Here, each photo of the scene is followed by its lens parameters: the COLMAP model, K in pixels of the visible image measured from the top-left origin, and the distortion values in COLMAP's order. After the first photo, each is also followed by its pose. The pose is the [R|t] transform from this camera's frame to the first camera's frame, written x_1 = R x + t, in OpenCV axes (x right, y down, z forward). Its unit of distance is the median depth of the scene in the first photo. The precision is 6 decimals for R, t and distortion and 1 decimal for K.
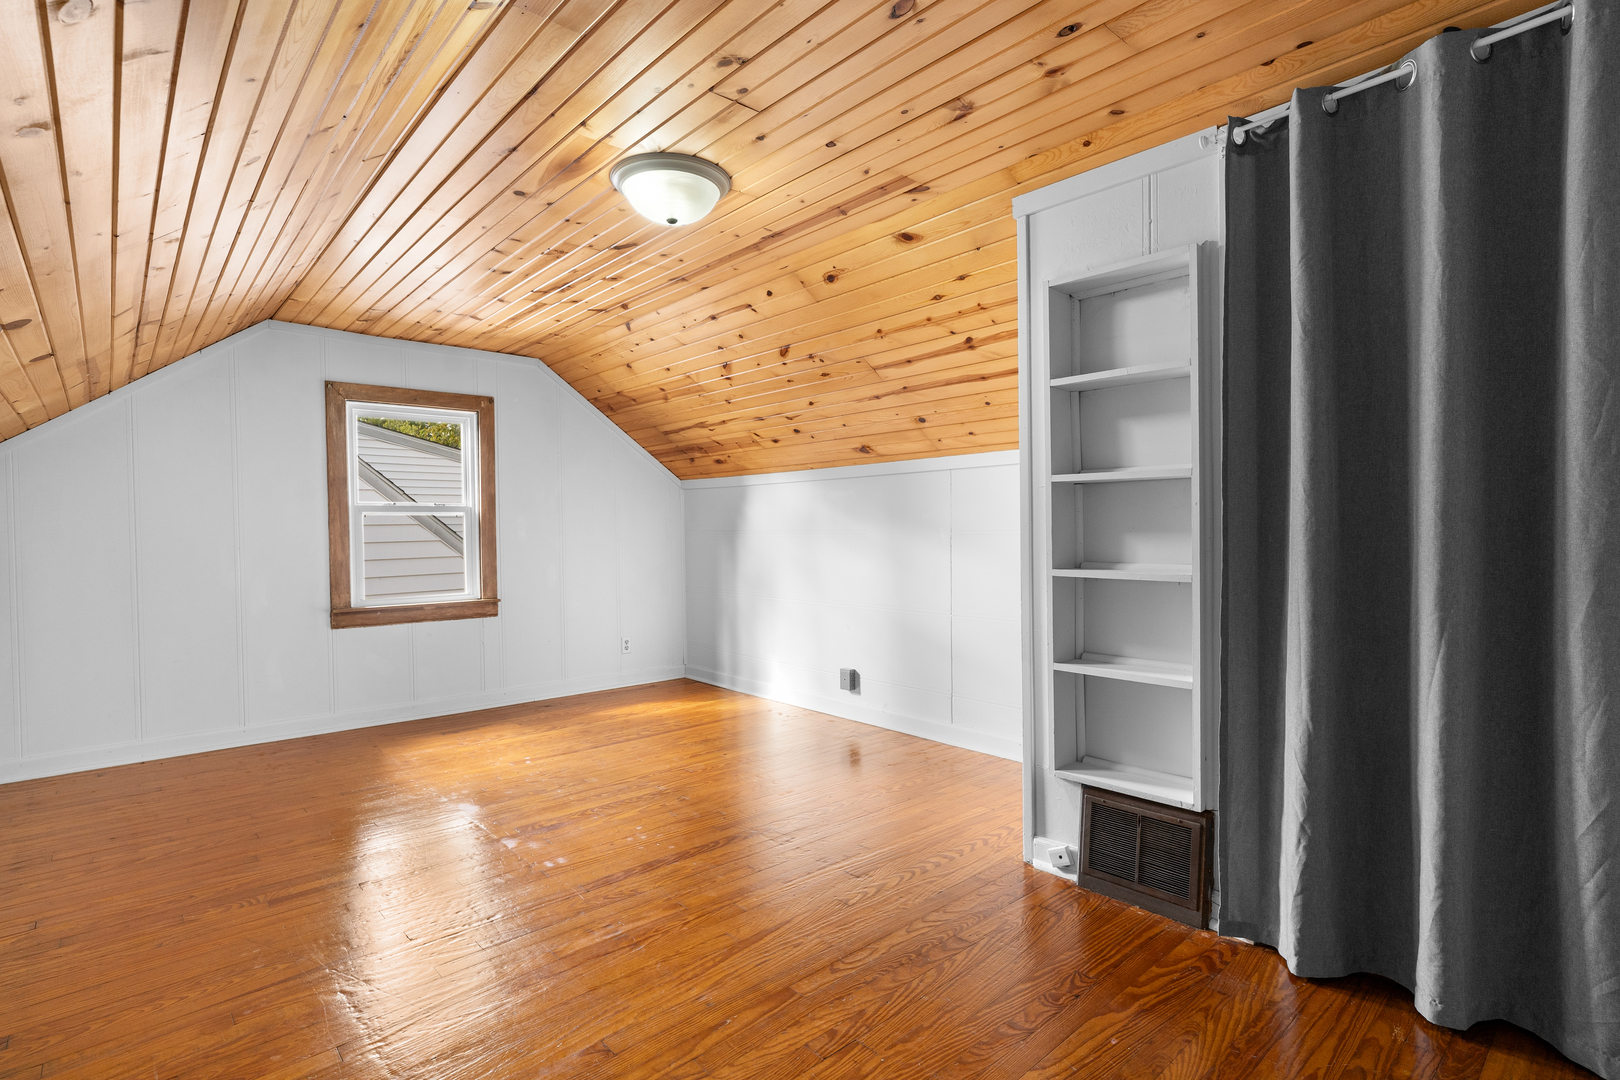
lens RADIAL K [[802.7, 0, 810.0], [0, 802.7, 540.0], [0, 0, 1]] dist [-0.012933, 0.001353]
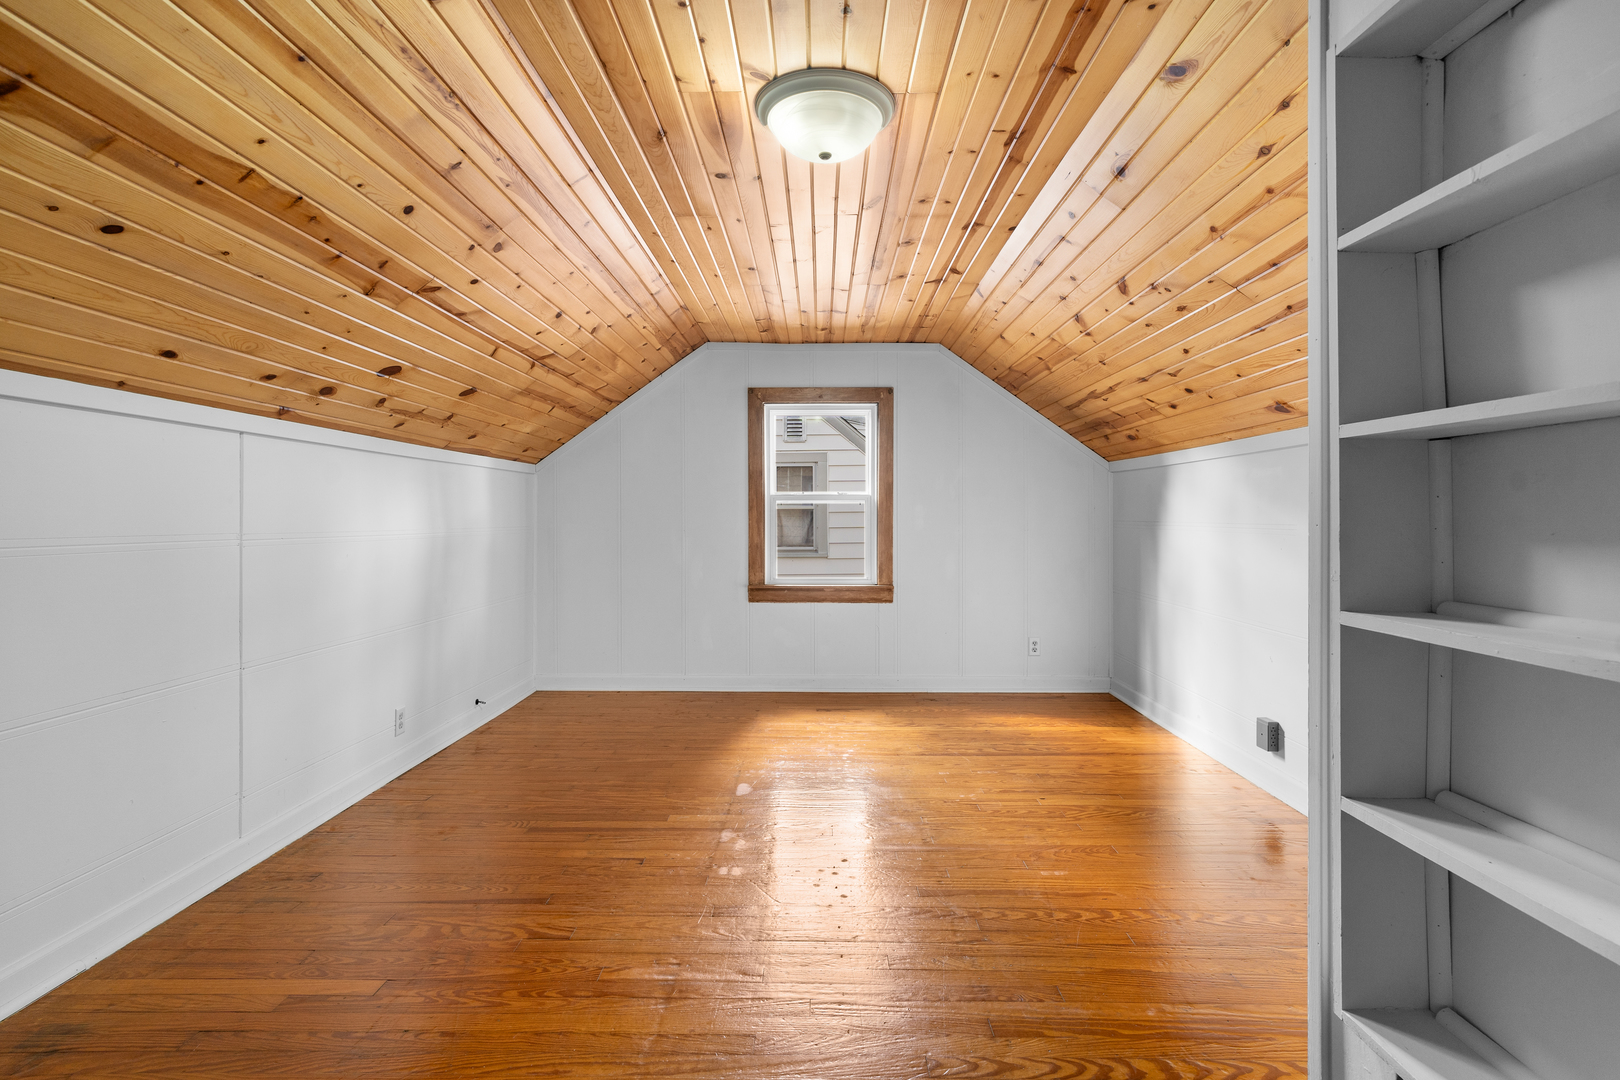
lens RADIAL K [[771.4, 0, 810.7], [0, 771.4, 518.8], [0, 0, 1]] dist [-0.014653, 0.001829]
pose [[0.728196, 0.011870, -0.685267, 0.214394], [-0.017829, 0.999840, -0.001627, -0.008274], [0.685137, 0.013402, 0.728291, 0.230368]]
